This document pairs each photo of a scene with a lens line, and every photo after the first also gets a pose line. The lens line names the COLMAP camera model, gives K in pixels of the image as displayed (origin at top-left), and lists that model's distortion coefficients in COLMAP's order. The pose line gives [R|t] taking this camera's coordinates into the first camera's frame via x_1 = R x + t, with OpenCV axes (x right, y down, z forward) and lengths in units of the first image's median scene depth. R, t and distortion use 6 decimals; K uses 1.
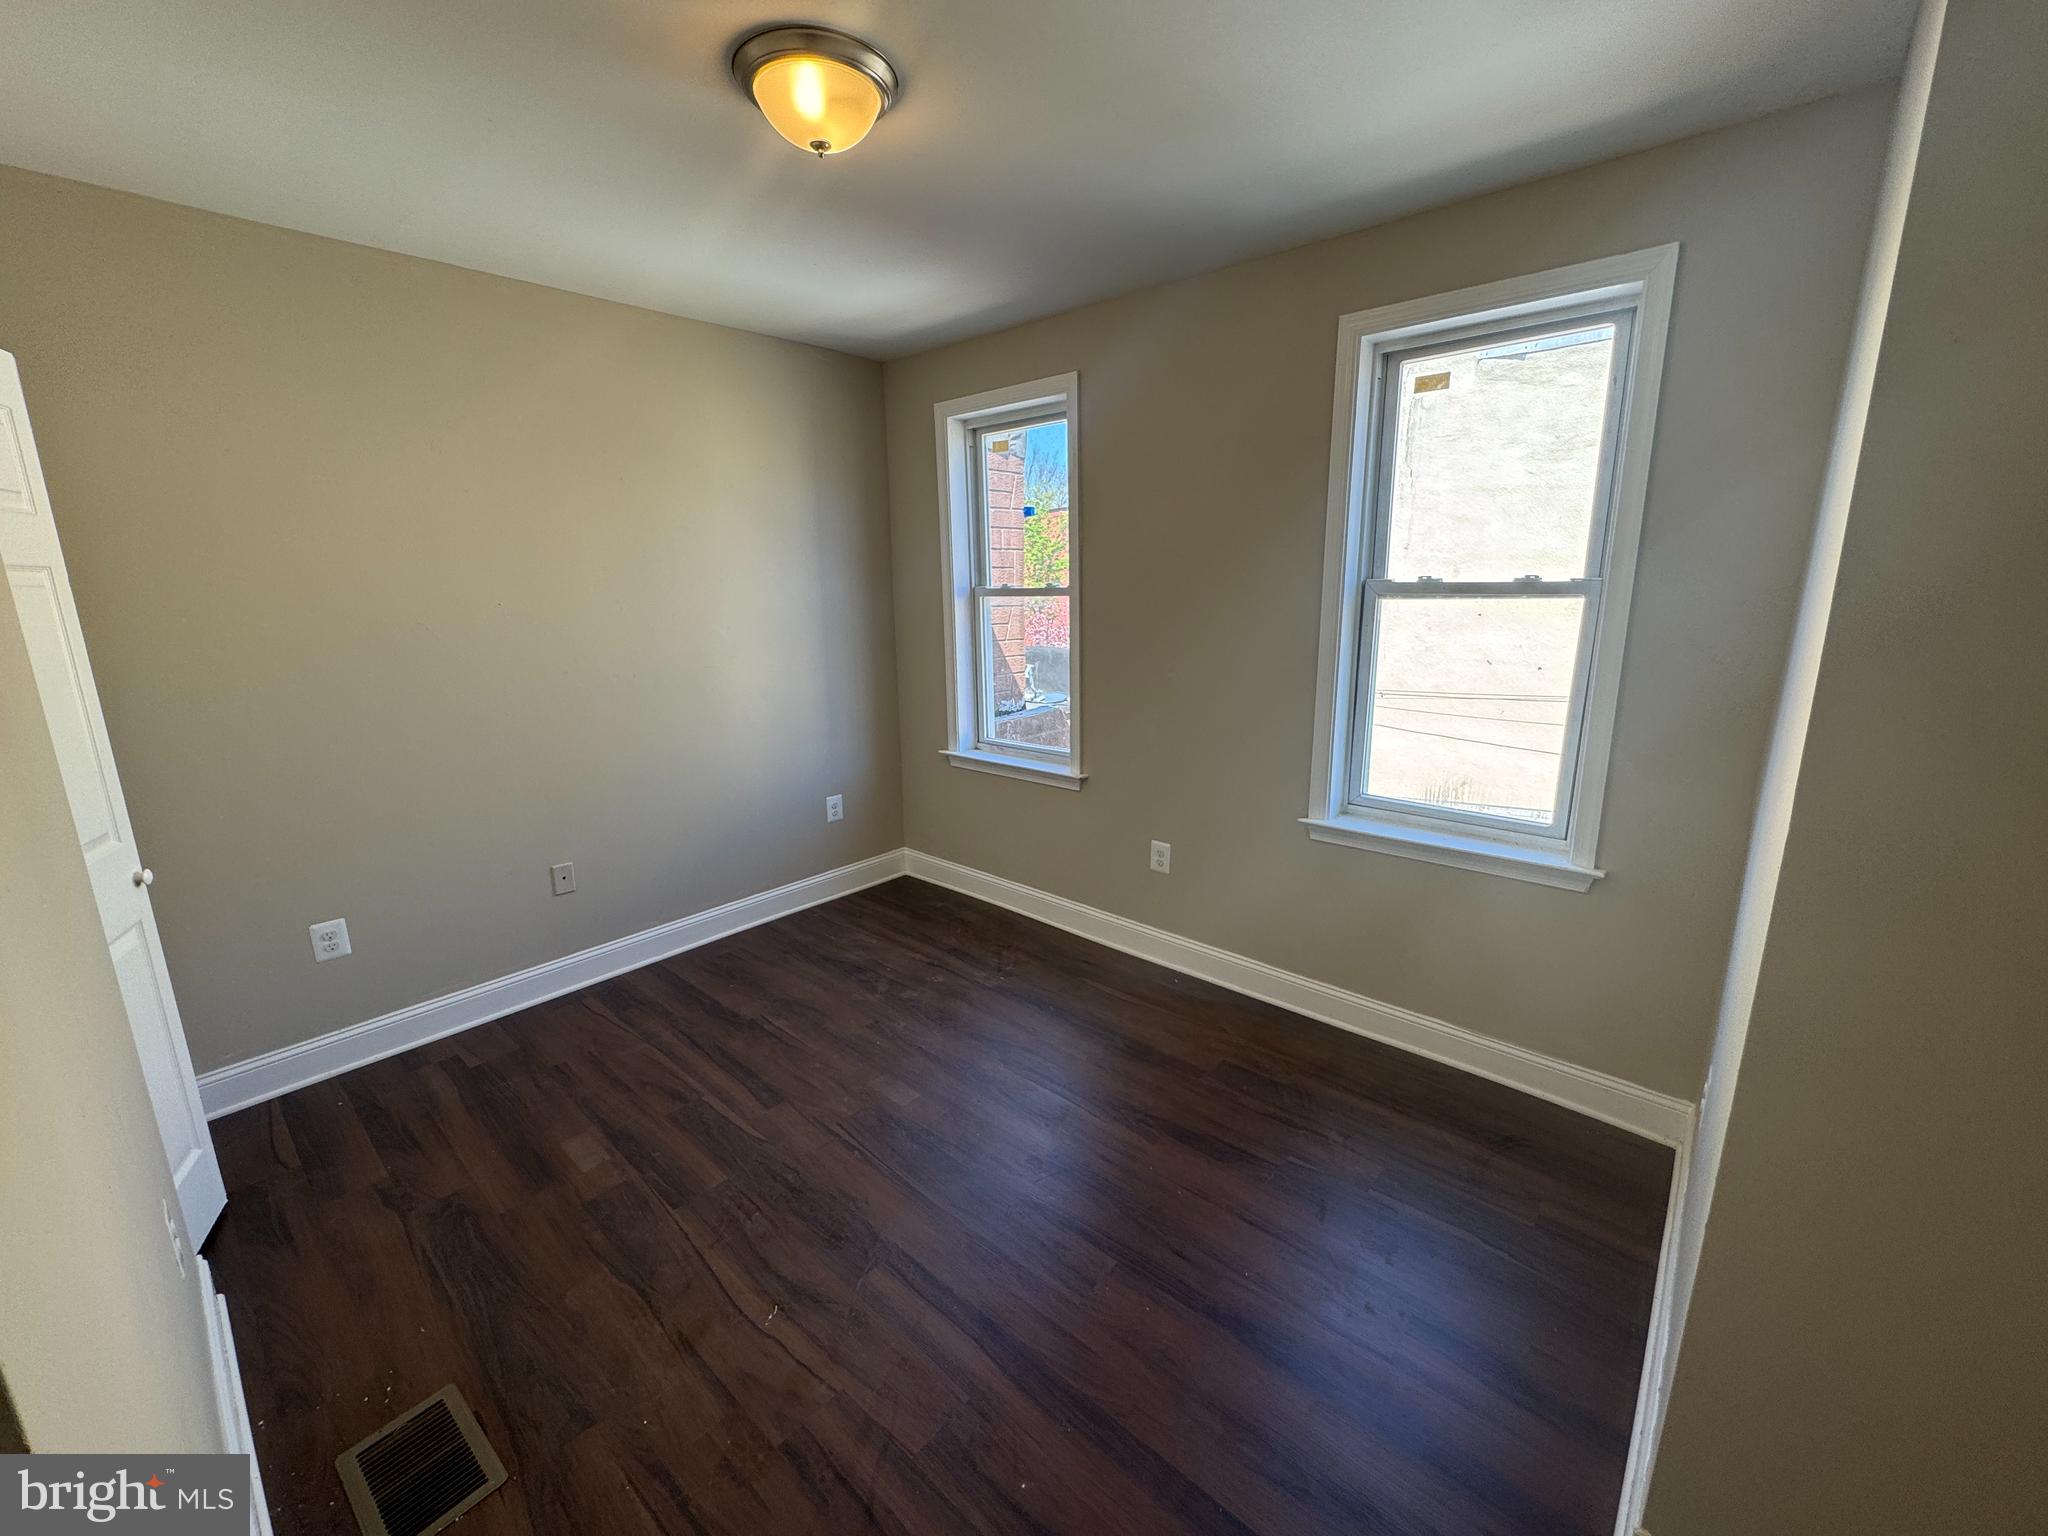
lens RADIAL K [[819.8, 0, 1024.0], [0, 819.8, 768.0], [0, 0, 1]] dist [-0.001919, 0.000004]
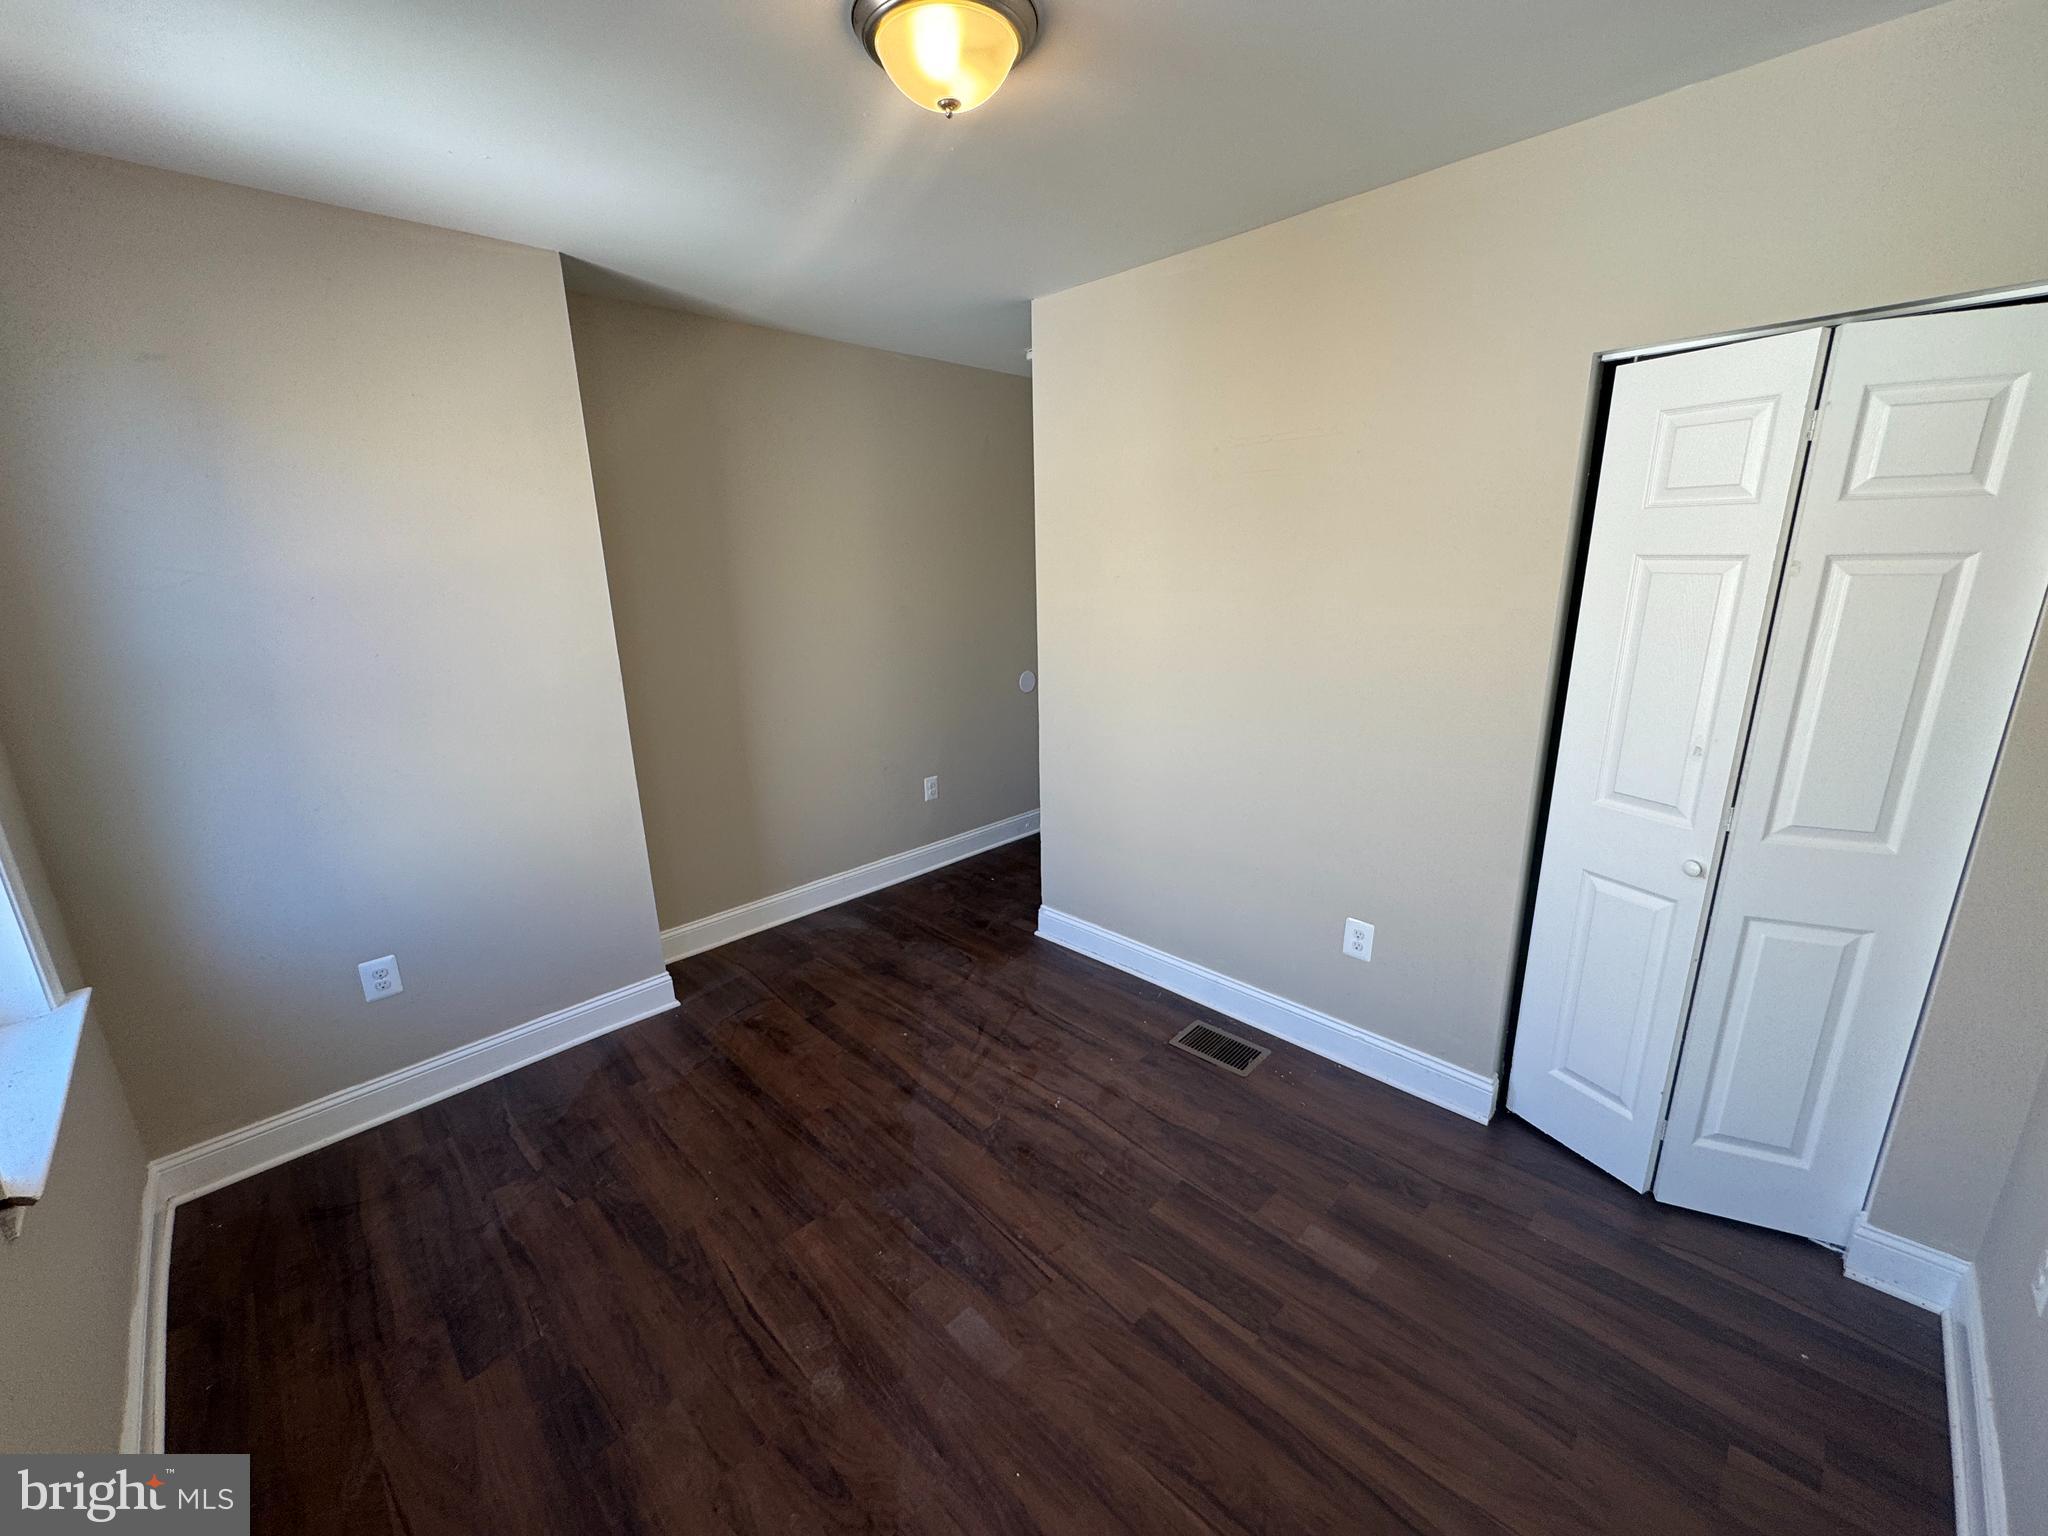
lens RADIAL K [[819.8, 0, 1024.0], [0, 819.8, 768.0], [0, 0, 1]] dist [-0.001919, 0.000004]
pose [[-0.997388, 0.014054, 0.070847, -0.308259], [0.045549, 0.883640, 0.465945, -0.435308], [-0.056055, 0.467955, -0.881973, 1.707745]]
